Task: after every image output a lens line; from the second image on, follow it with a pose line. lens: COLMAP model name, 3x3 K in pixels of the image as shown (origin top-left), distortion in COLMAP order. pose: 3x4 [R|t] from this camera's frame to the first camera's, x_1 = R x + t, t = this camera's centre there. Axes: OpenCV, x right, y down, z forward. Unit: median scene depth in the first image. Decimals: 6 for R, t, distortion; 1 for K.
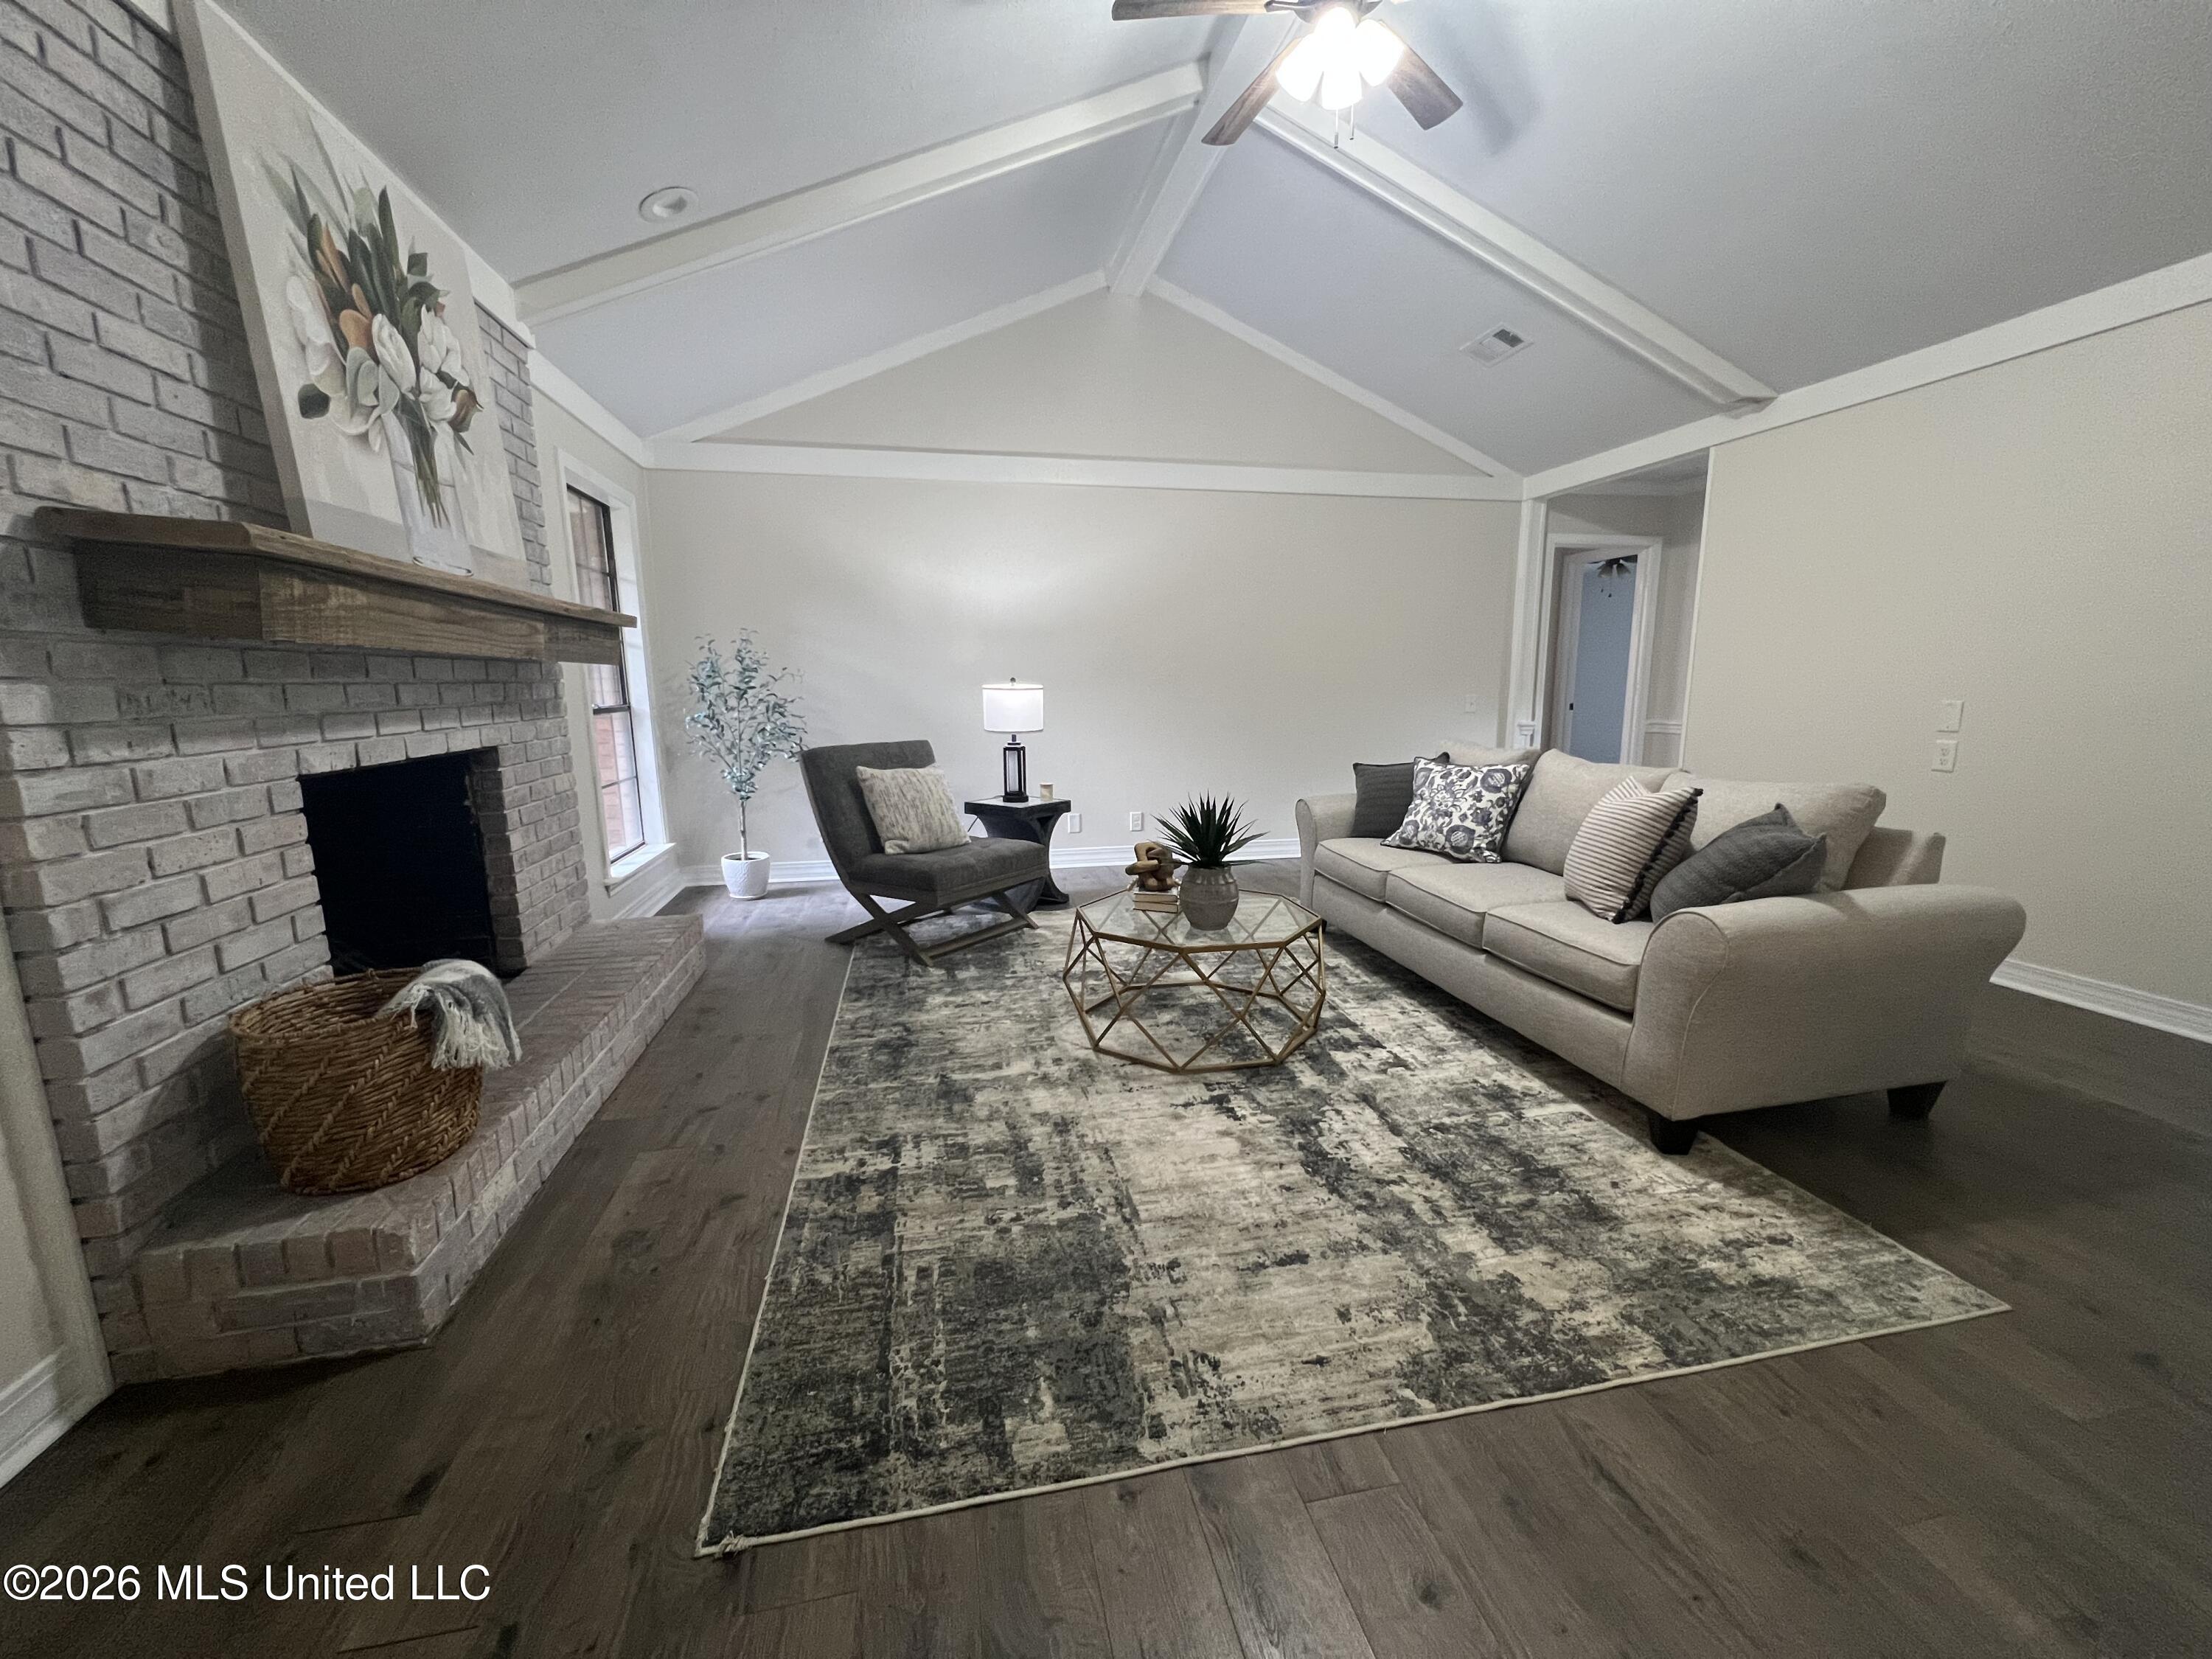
lens RADIAL K [[880.5, 0, 1106.0], [0, 880.5, 829.5], [0, 0, 1]] dist [-0.002888, 0.000223]
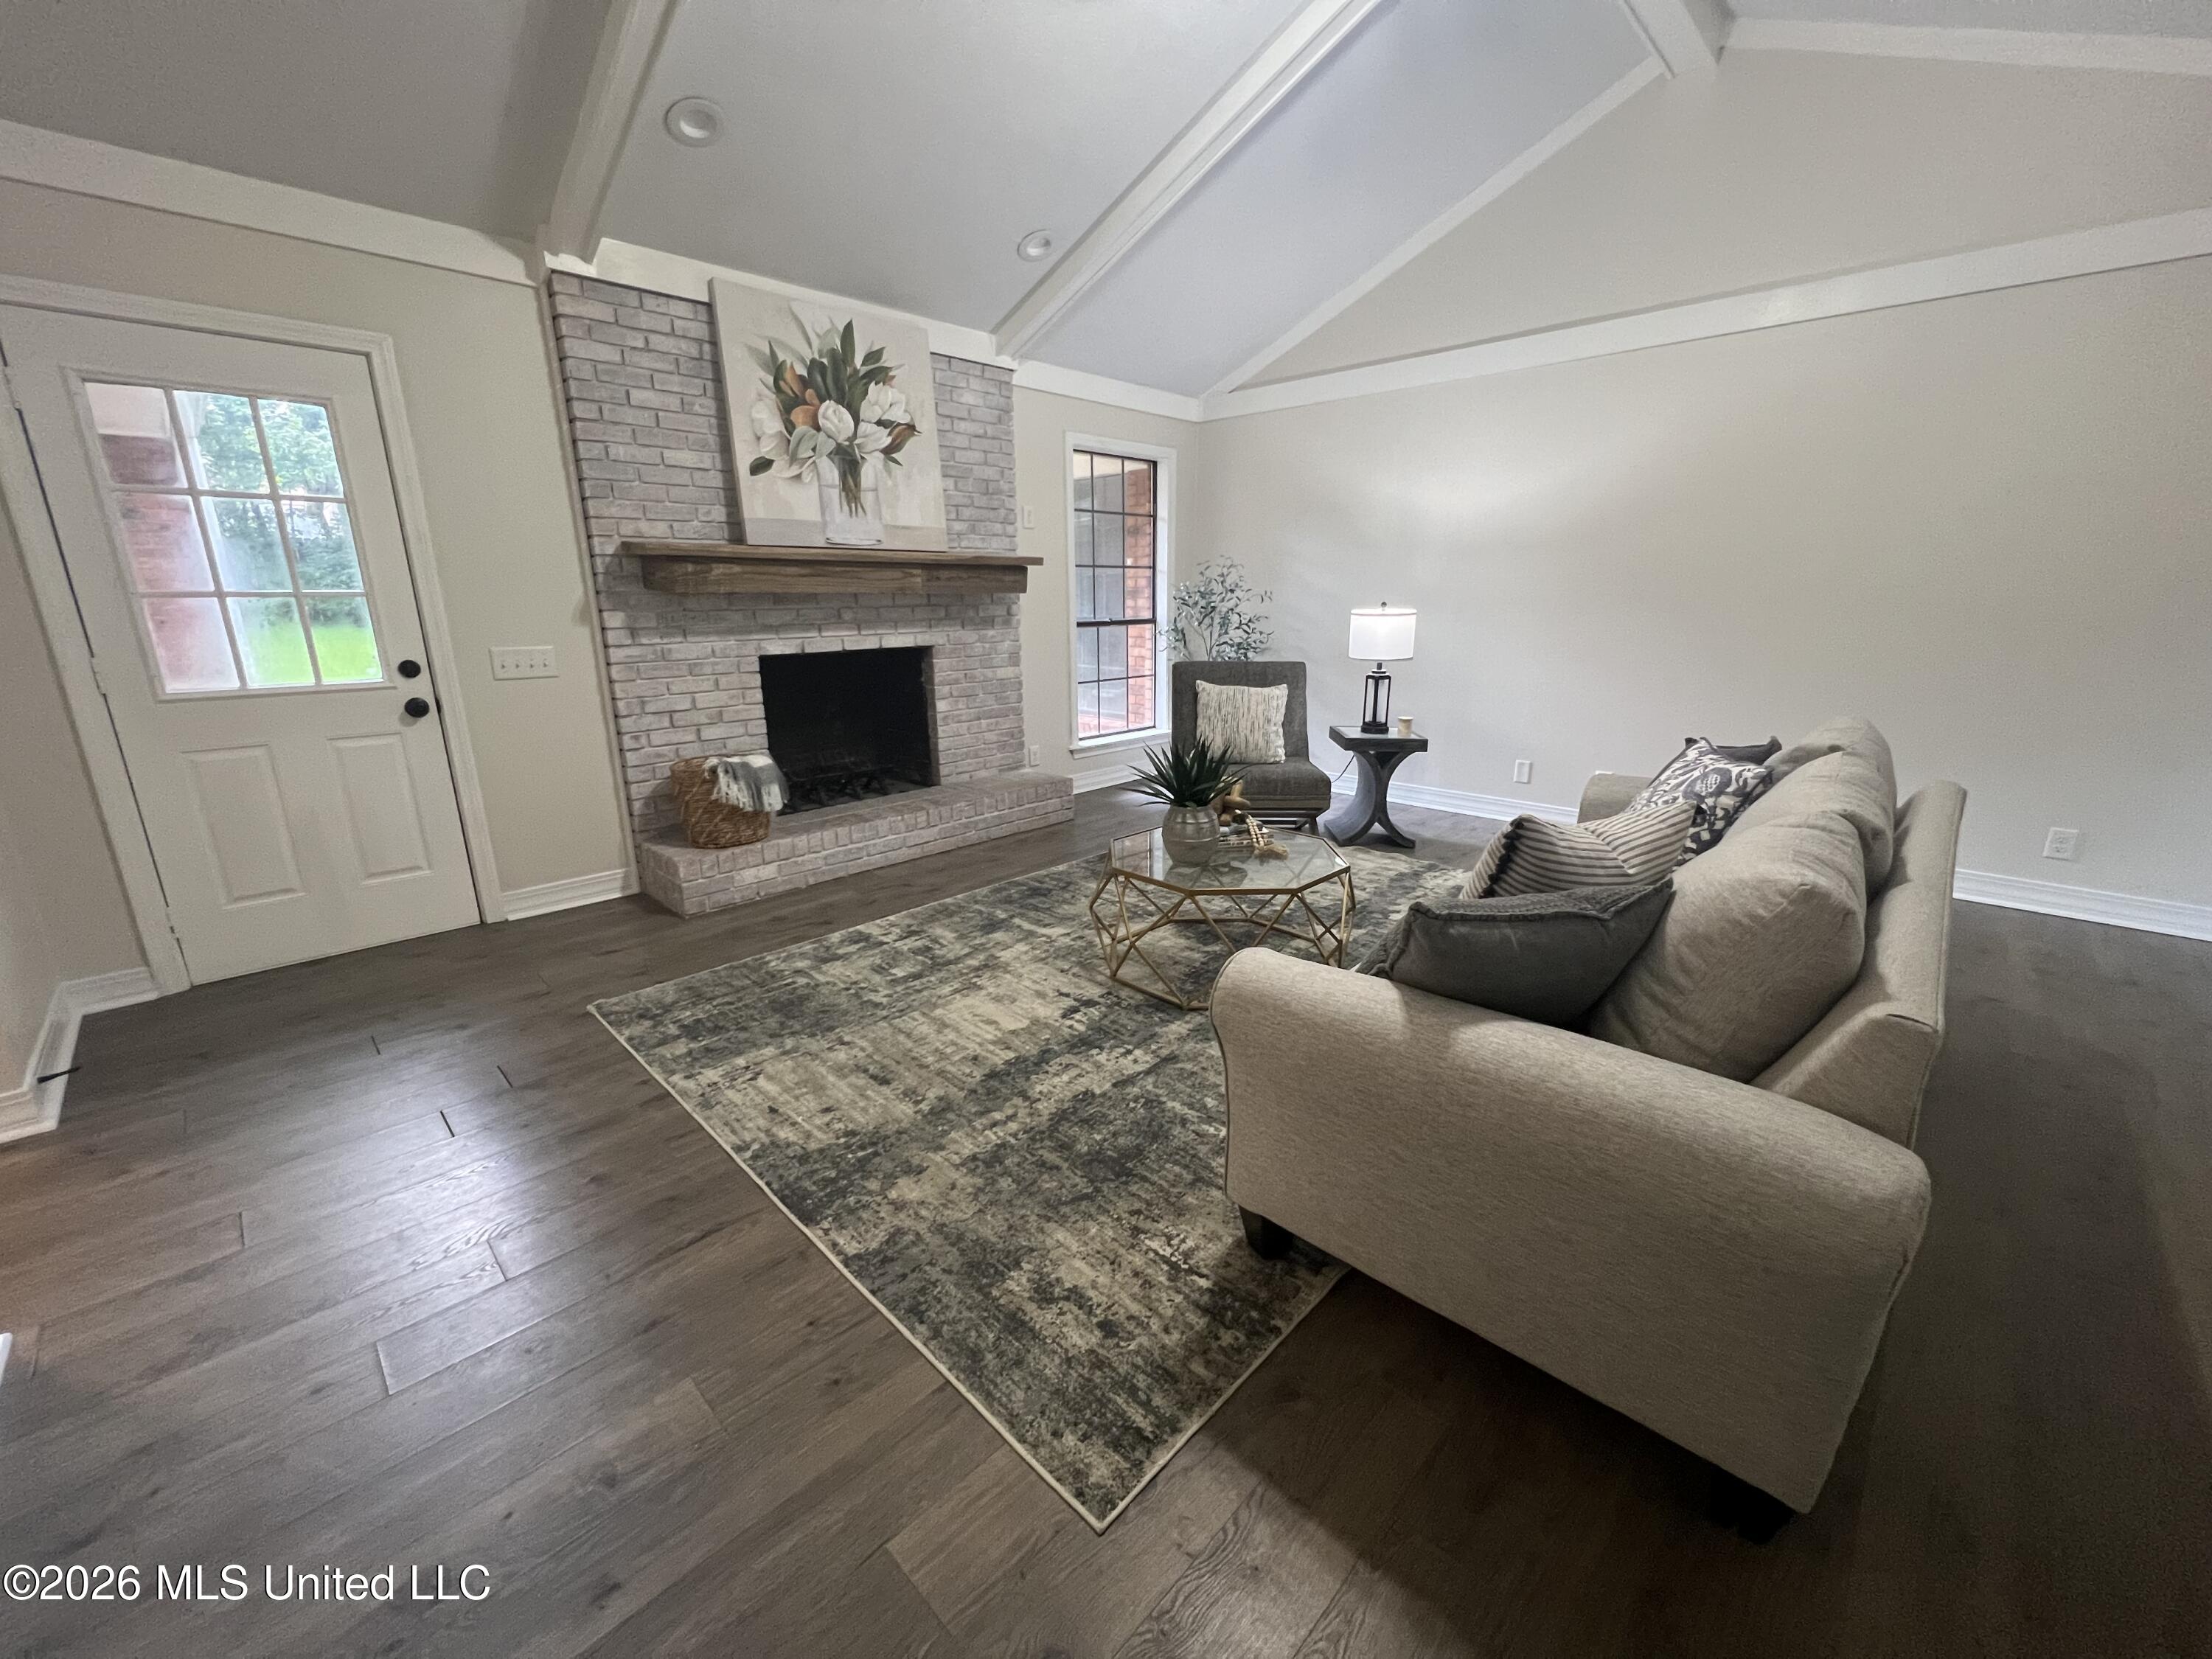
lens RADIAL K [[880.5, 0, 1106.0], [0, 880.5, 829.5], [0, 0, 1]] dist [-0.002888, 0.000223]
pose [[0.558177, 0.221255, -0.799678, 1.209057], [-0.137615, 0.975128, 0.173743, -0.126711], [0.818230, 0.013069, 0.574742, 0.465922]]
